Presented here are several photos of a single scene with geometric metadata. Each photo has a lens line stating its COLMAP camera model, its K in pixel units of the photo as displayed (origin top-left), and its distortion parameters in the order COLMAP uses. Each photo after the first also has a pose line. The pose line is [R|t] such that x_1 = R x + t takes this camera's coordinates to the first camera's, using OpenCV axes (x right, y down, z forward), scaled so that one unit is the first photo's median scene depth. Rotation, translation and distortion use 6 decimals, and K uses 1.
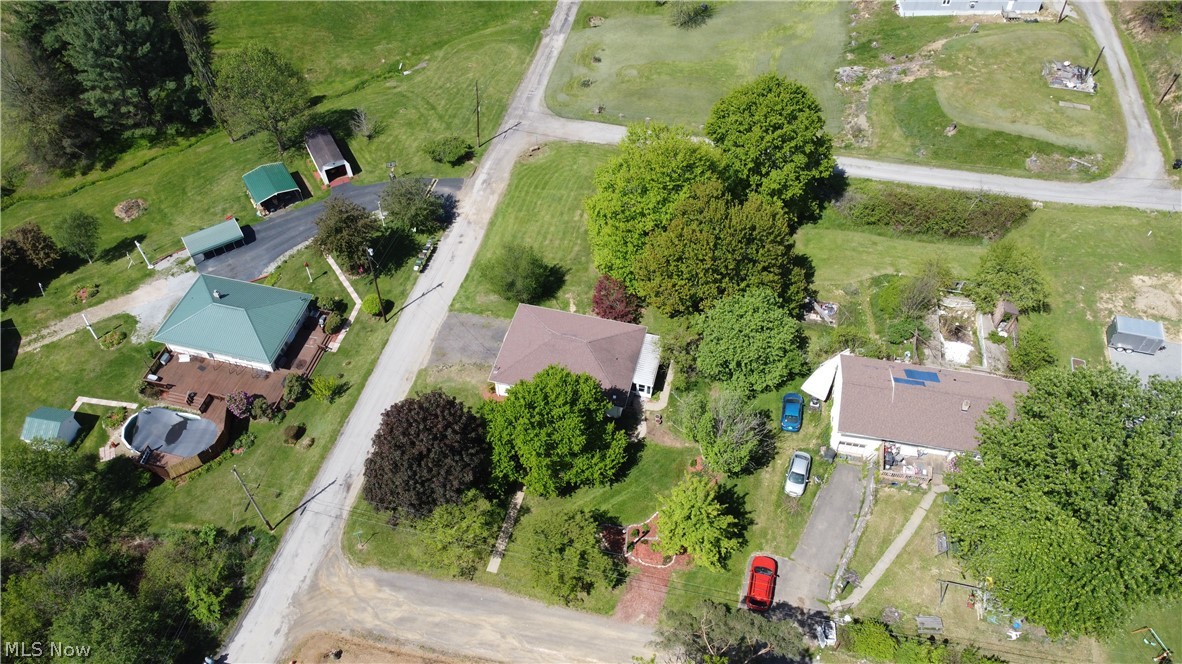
lens RADIAL K [[890.2, 0, 591.0], [0, 890.2, 332.0], [0, 0, 1]] dist [0.004734, -0.006963]
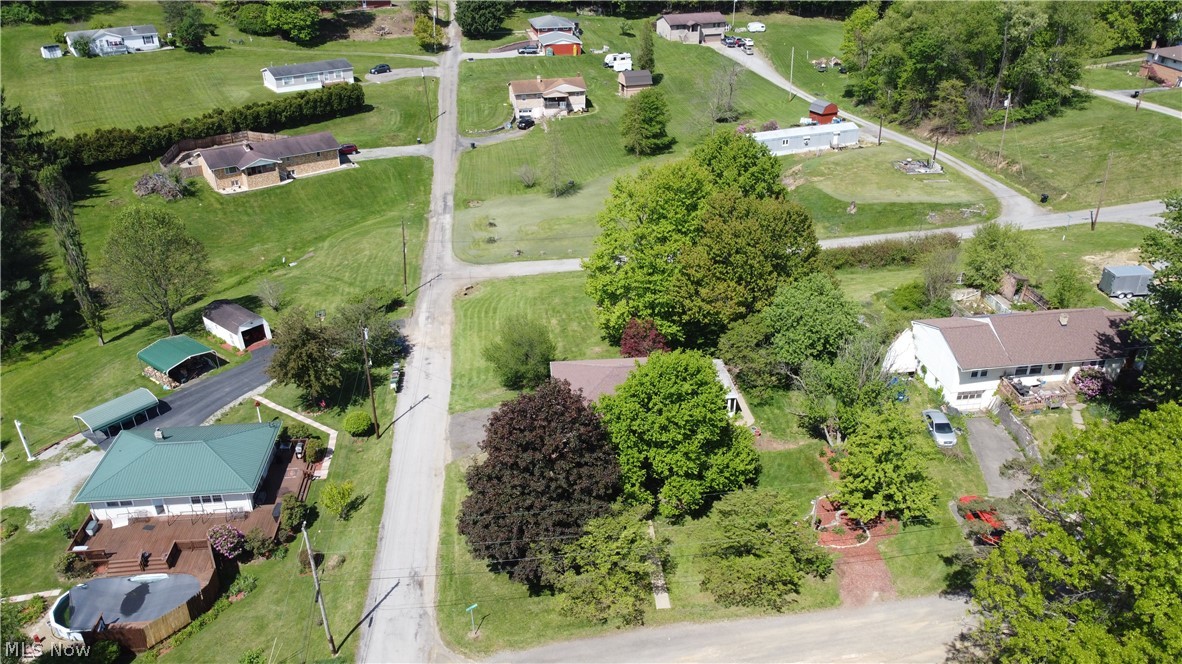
lens RADIAL K [[890.2, 0, 591.0], [0, 890.2, 332.0], [0, 0, 1]] dist [0.004734, -0.006963]
pose [[0.944886, -0.156430, 0.287609, -0.253982], [0.252926, 0.906578, -0.337853, 0.215537], [-0.207890, 0.391976, 0.896179, 0.181636]]
